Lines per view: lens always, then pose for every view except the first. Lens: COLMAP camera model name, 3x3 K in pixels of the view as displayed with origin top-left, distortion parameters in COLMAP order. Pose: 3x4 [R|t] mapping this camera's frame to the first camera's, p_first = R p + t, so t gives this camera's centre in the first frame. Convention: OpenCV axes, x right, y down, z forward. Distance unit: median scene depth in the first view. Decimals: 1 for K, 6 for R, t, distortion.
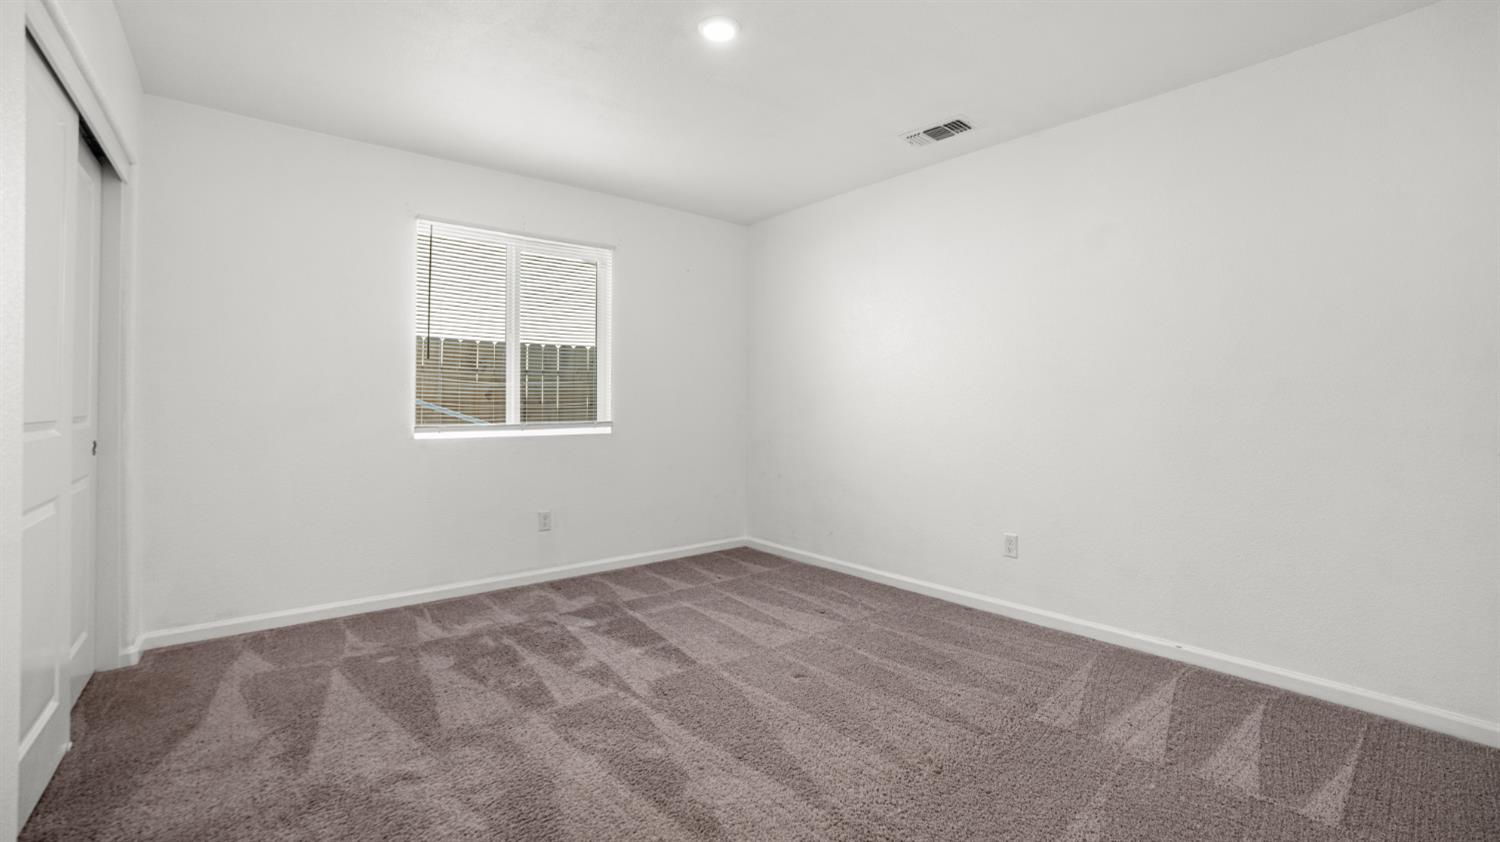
lens RADIAL K [[615.8, 0, 741.7], [0, 615.8, 427.4], [0, 0, 1]] dist [-0.092743, 0.031347]
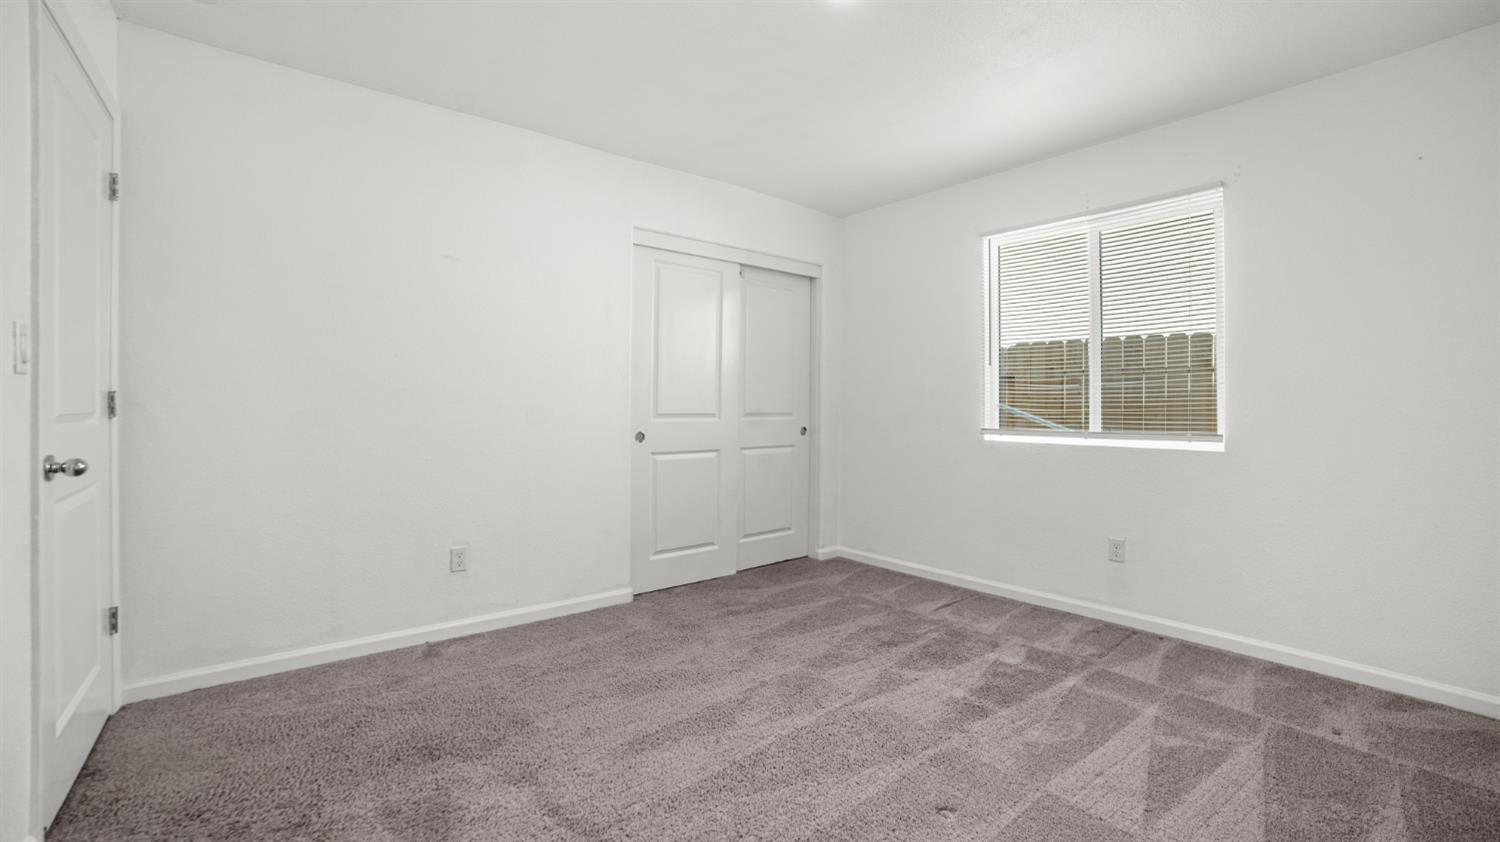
lens RADIAL K [[615.8, 0, 741.7], [0, 615.8, 427.4], [0, 0, 1]] dist [-0.092743, 0.031347]
pose [[-0.003680, 0.032371, -0.999469, 0.587320], [-0.040234, 0.998662, 0.032493, -0.022864], [0.999184, 0.040332, -0.002372, 0.594853]]
